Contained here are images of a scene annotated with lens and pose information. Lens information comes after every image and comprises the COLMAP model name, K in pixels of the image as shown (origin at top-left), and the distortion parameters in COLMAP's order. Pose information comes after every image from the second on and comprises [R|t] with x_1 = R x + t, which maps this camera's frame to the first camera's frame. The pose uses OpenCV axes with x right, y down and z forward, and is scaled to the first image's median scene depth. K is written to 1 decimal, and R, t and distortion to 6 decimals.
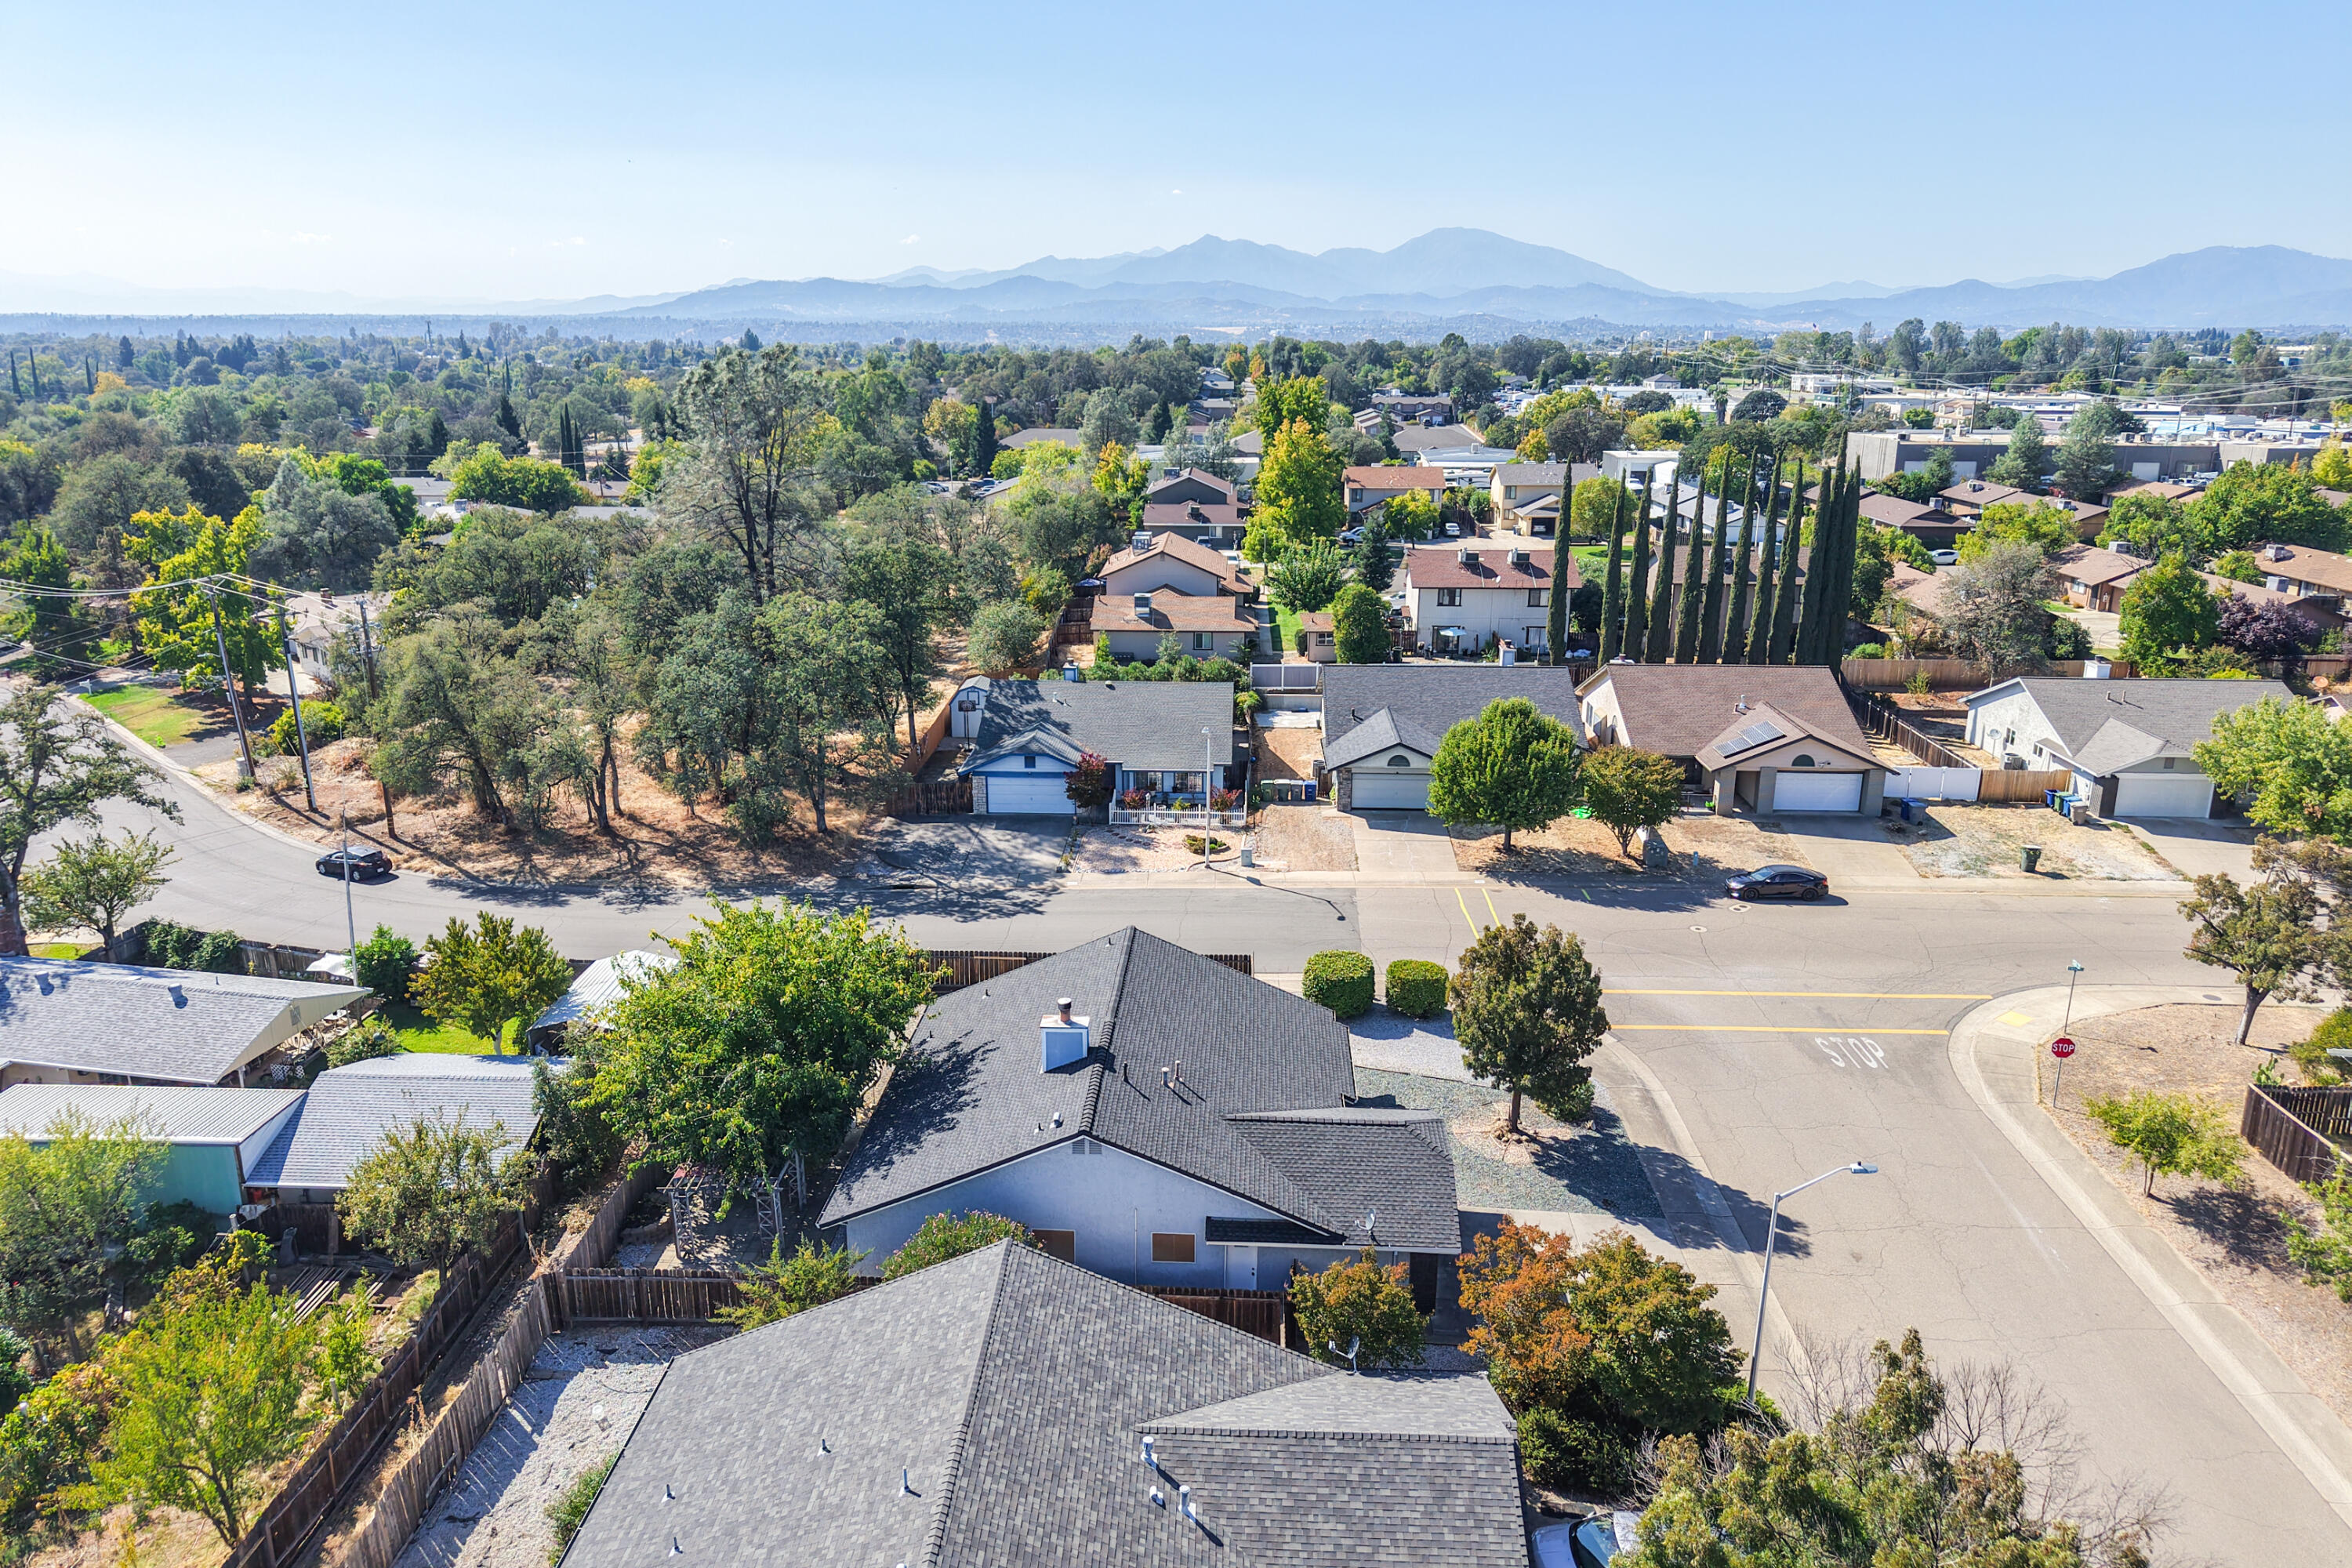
lens RADIAL K [[1574.5, 0, 1183.0], [0, 1574.5, 689.0], [0, 0, 1]] dist [0.060583, -0.097032]
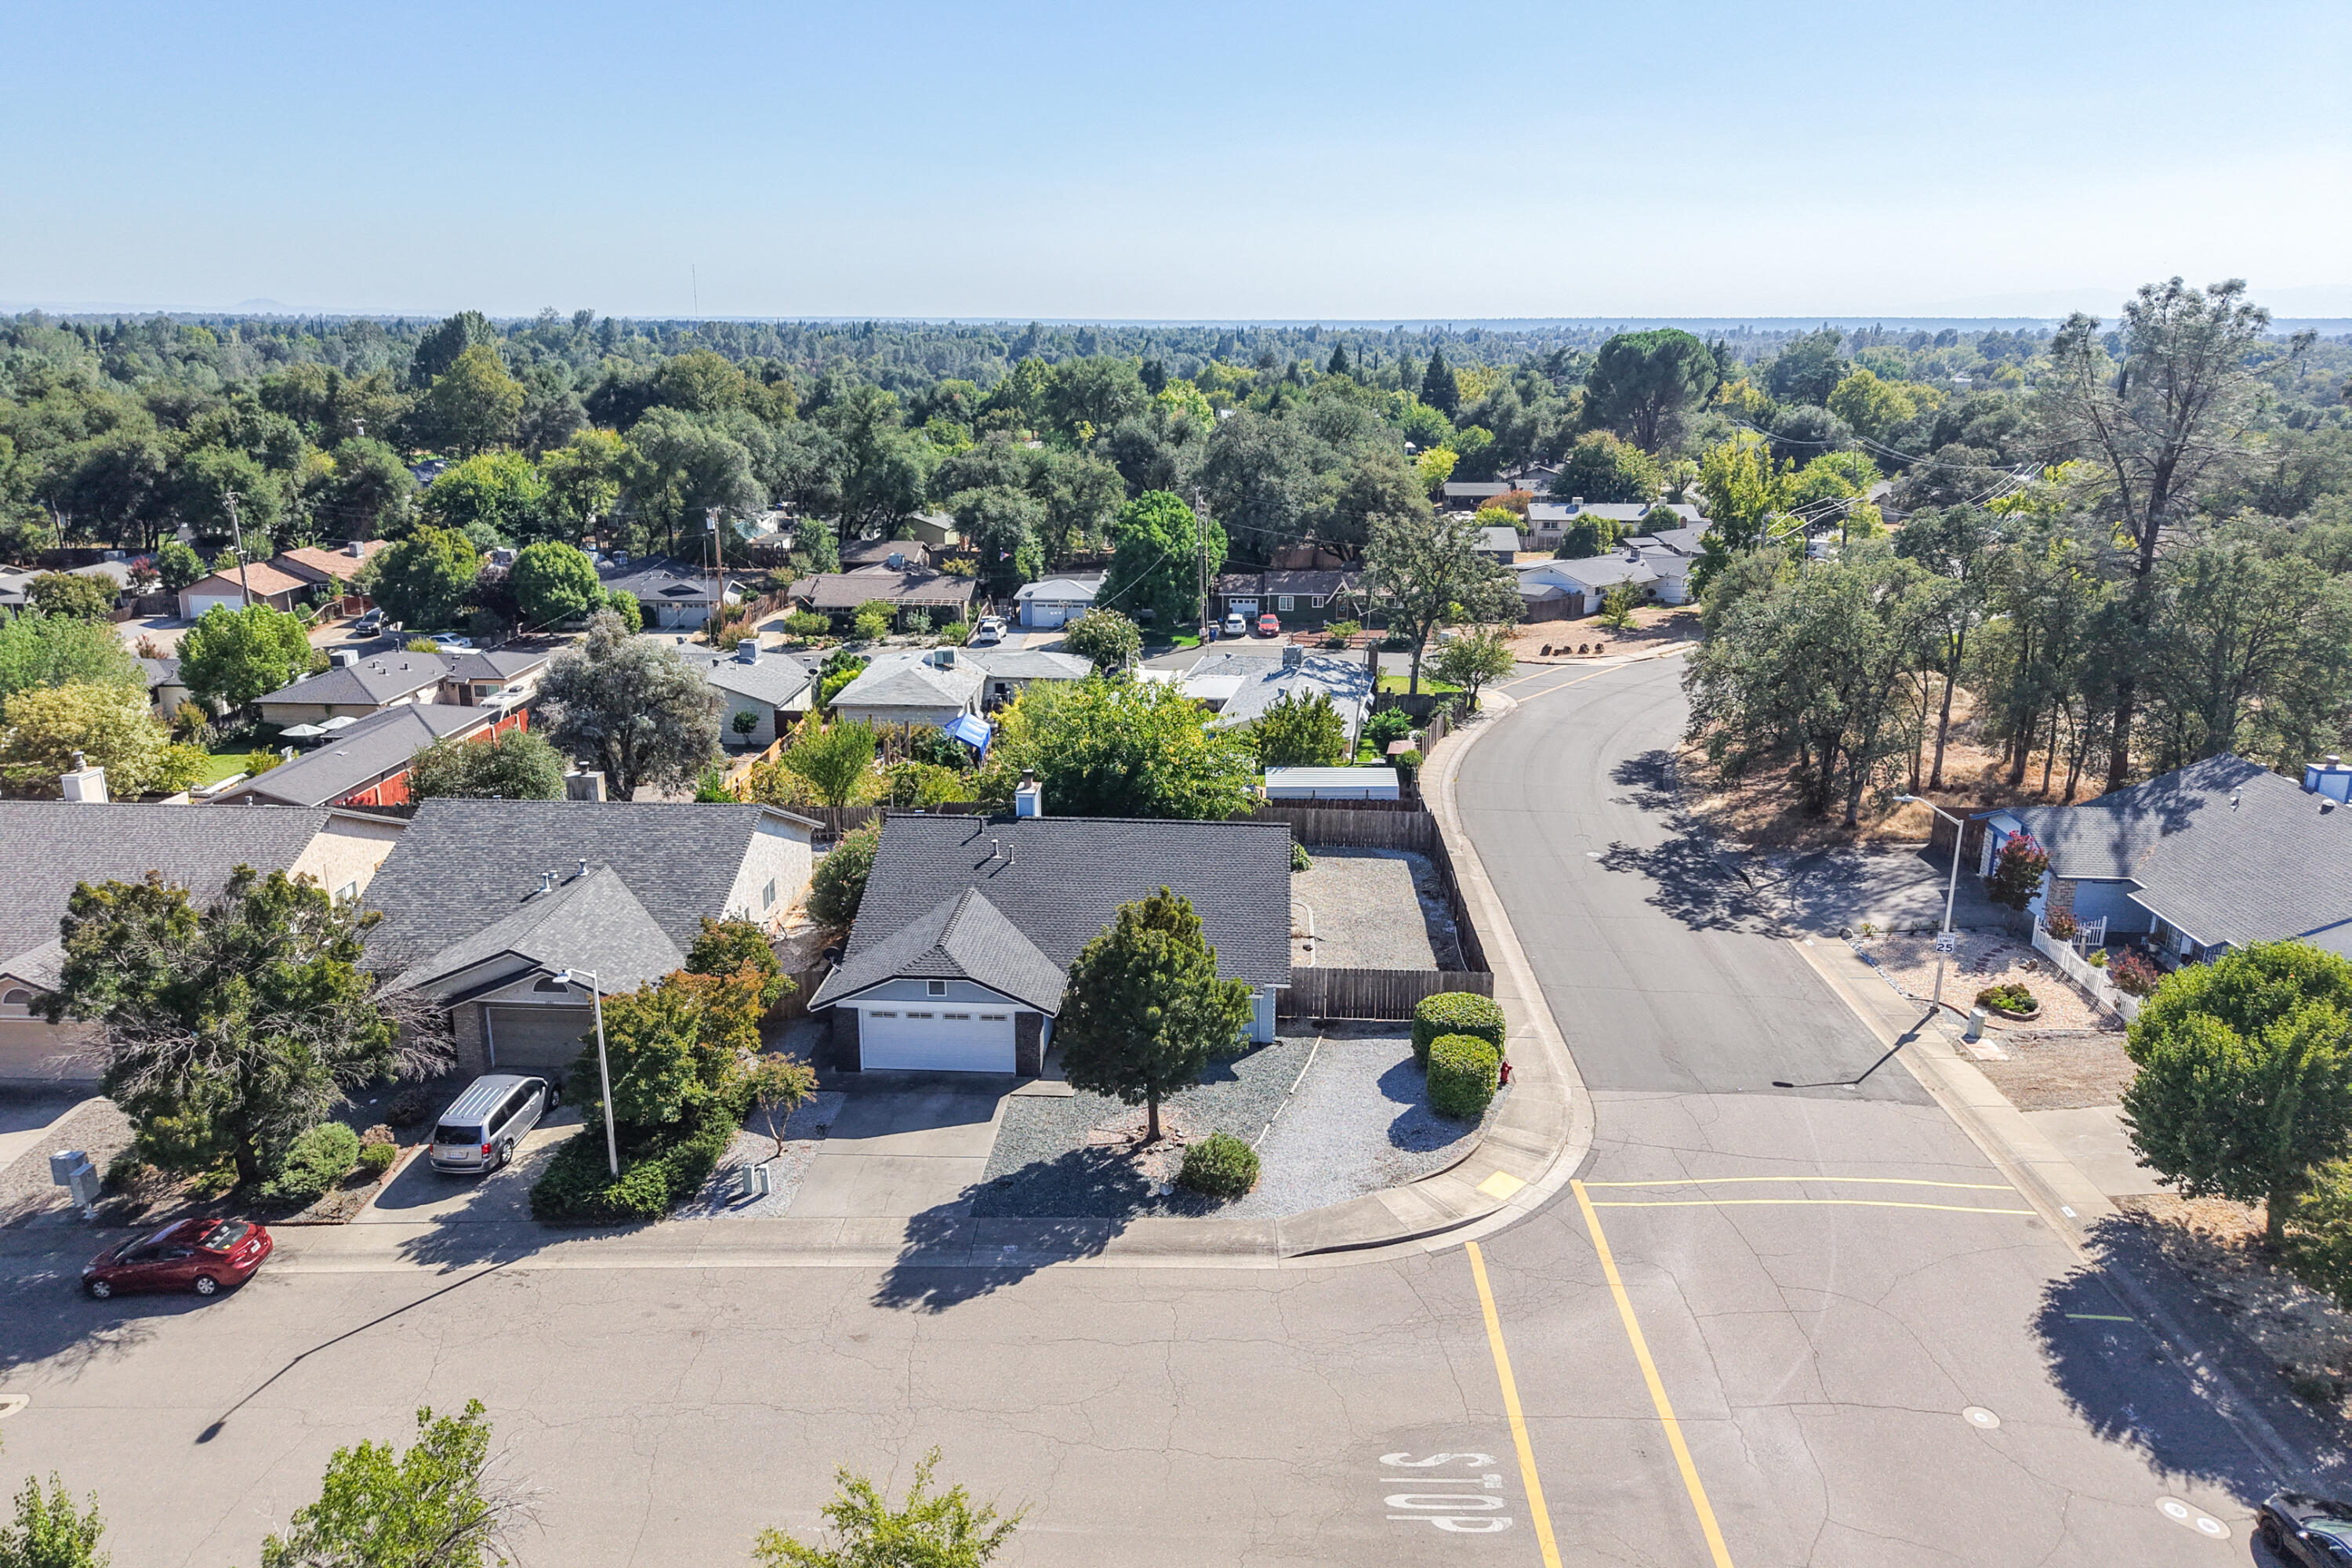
lens RADIAL K [[1574.5, 0, 1183.0], [0, 1574.5, 689.0], [0, 0, 1]] dist [0.060583, -0.097032]
pose [[-0.007441, 0.219964, -0.975480, 0.658090], [-0.224209, 0.950303, 0.215997, -0.095195], [0.974513, 0.220318, 0.042247, 0.614223]]
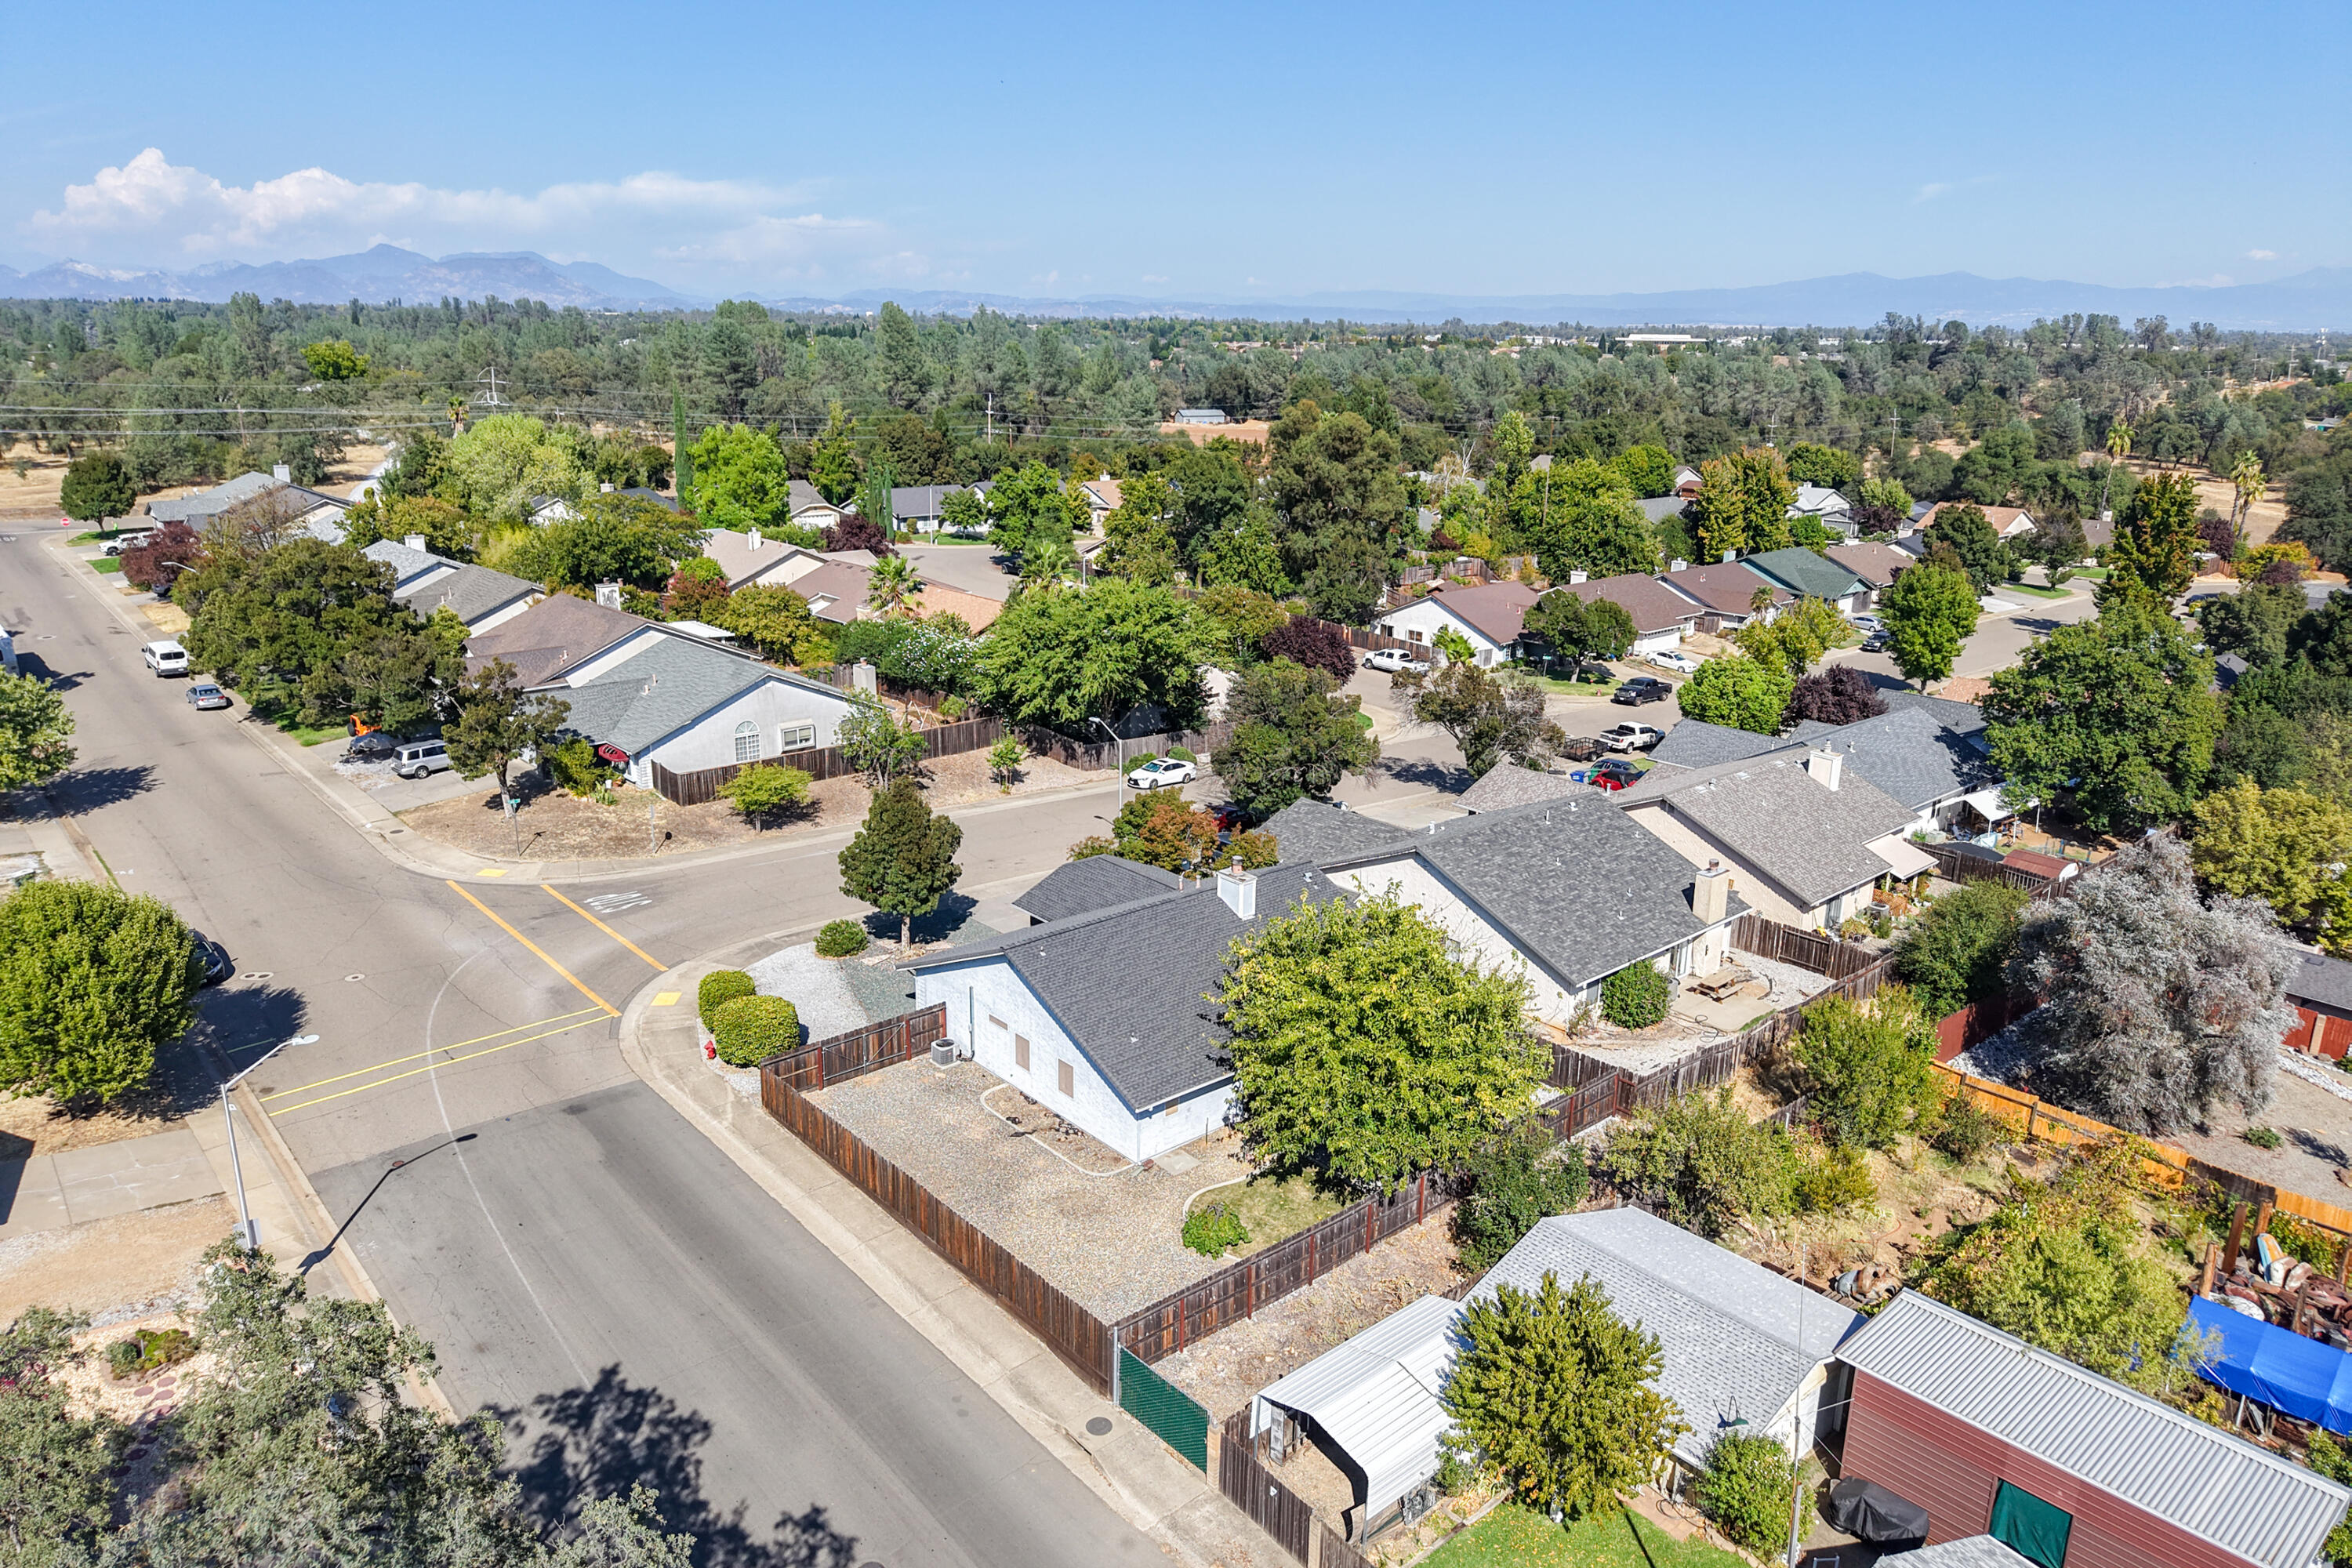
lens RADIAL K [[1573.1, 0, 1176.0], [0, 1573.1, 784.0], [0, 0, 1]] dist [0.024115, -0.027716]
pose [[-0.688566, -0.216548, 0.692087, -0.517551], [0.141216, 0.896063, 0.420867, -0.225427], [-0.711291, 0.387528, -0.586418, 1.015224]]
